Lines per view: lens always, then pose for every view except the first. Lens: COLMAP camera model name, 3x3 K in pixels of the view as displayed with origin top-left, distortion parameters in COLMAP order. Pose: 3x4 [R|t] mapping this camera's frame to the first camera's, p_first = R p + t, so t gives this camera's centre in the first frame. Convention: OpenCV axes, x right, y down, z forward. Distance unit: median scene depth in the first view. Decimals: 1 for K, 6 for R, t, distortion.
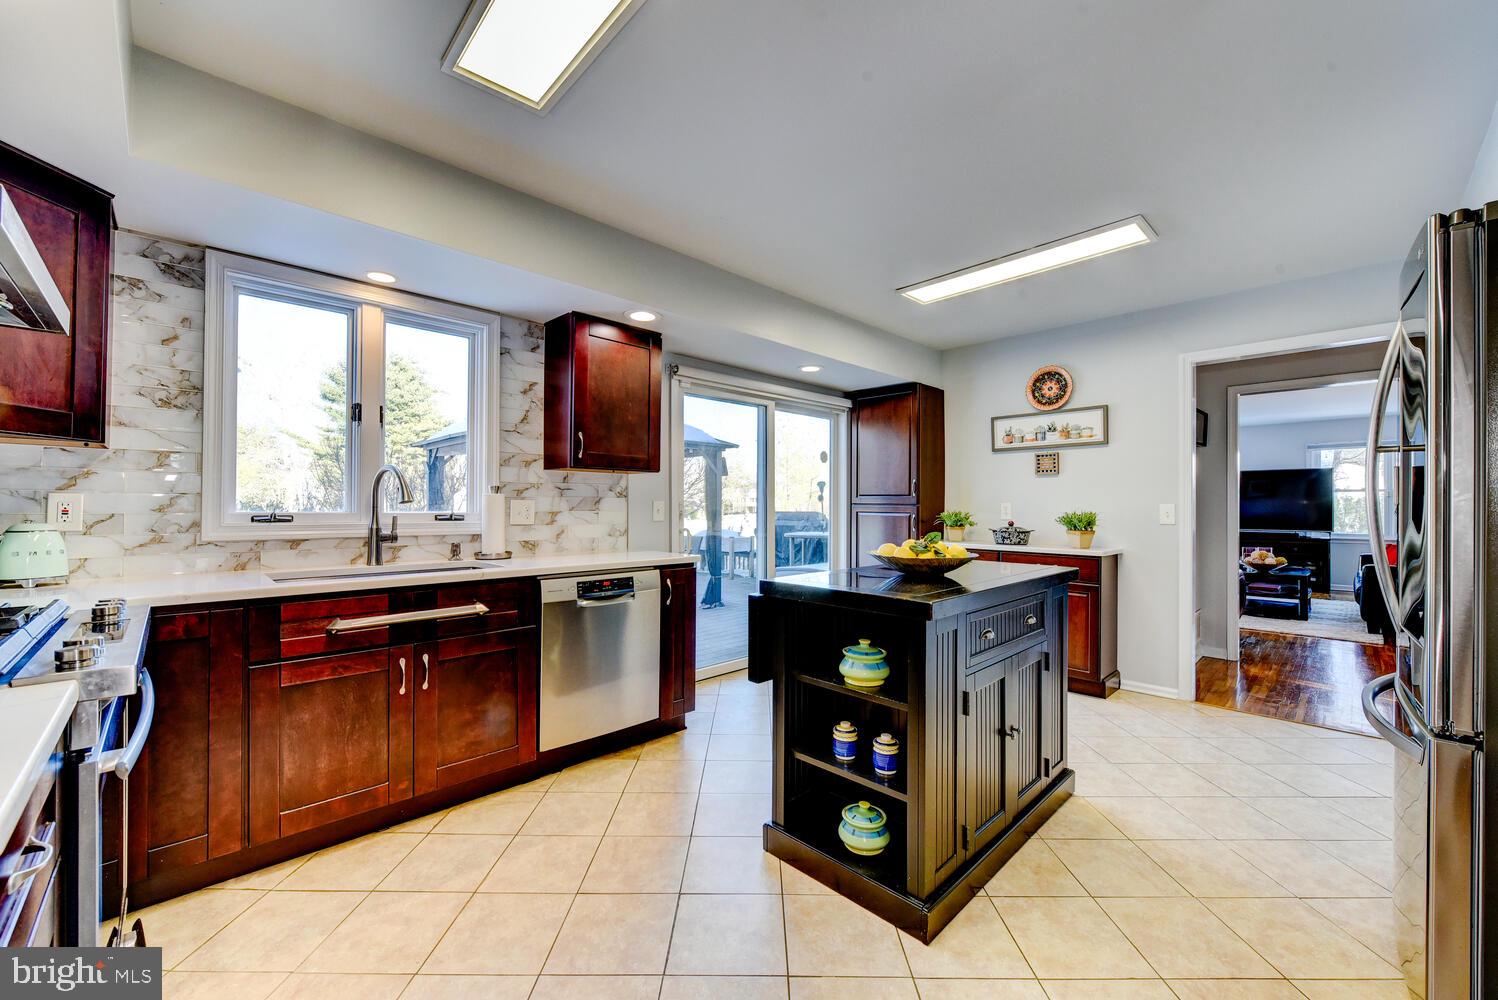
lens RADIAL K [[585.1, 0, 749.6], [0, 585.1, 501.6], [0, 0, 1]] dist [0.004012, -0.001293]
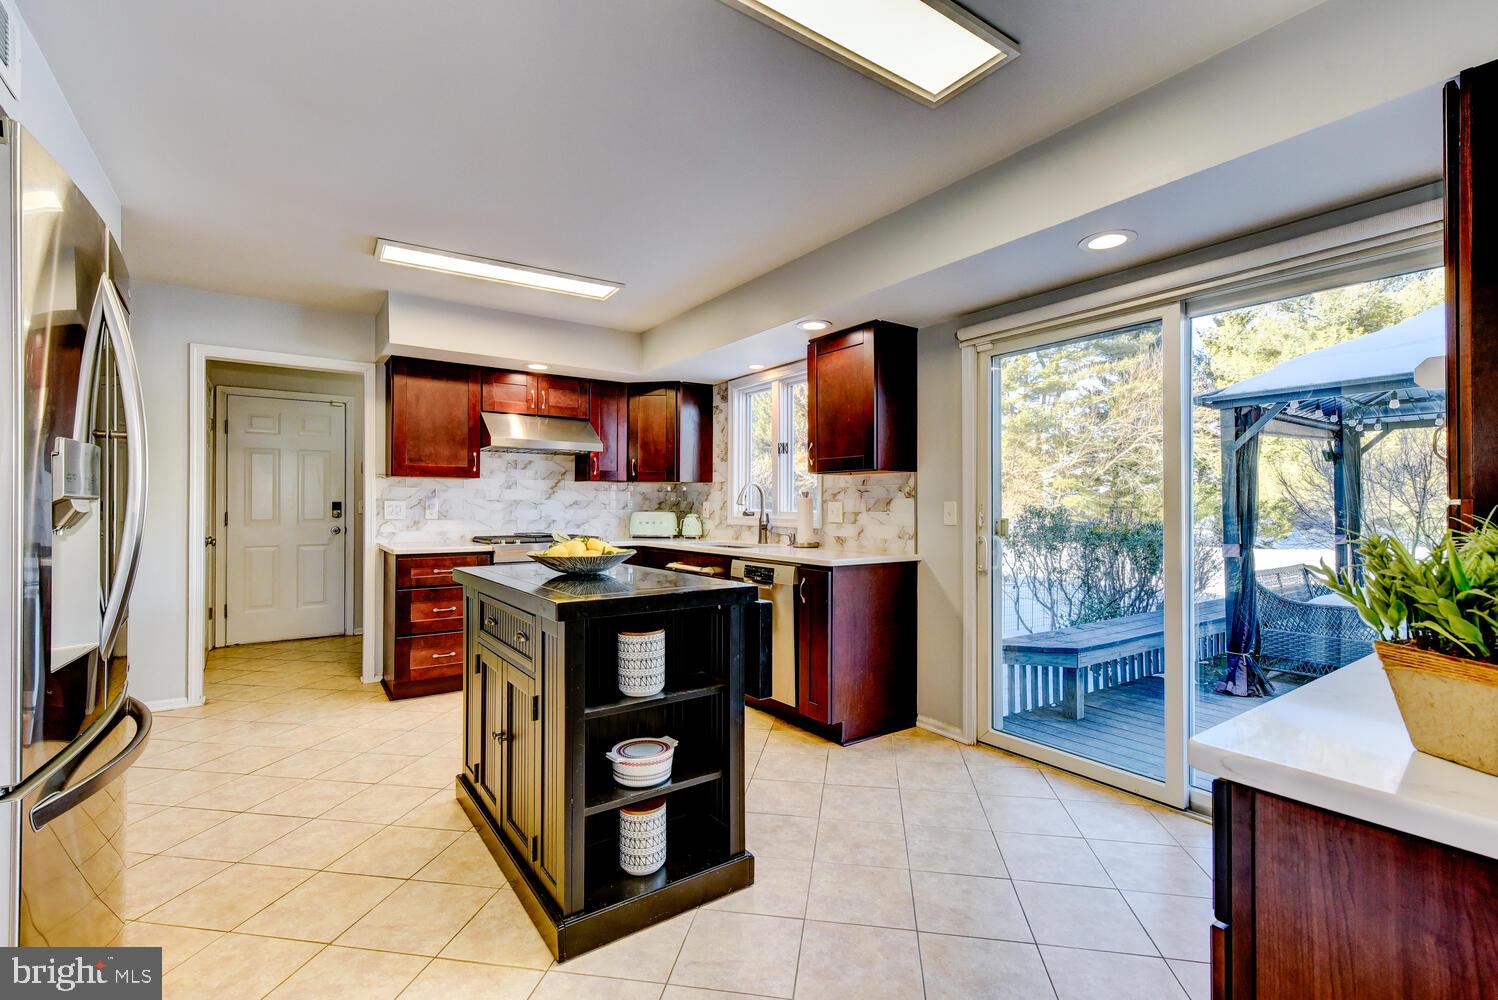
lens RADIAL K [[670.0, 0, 769.3], [0, 670.0, 505.3], [0, 0, 1]] dist [0.001811, -0.001877]
pose [[-0.139630, -0.006819, -0.990180, 1.027242], [0.003891, 0.999965, -0.007435, 0.014178], [0.990196, -0.004891, -0.139598, 1.103191]]
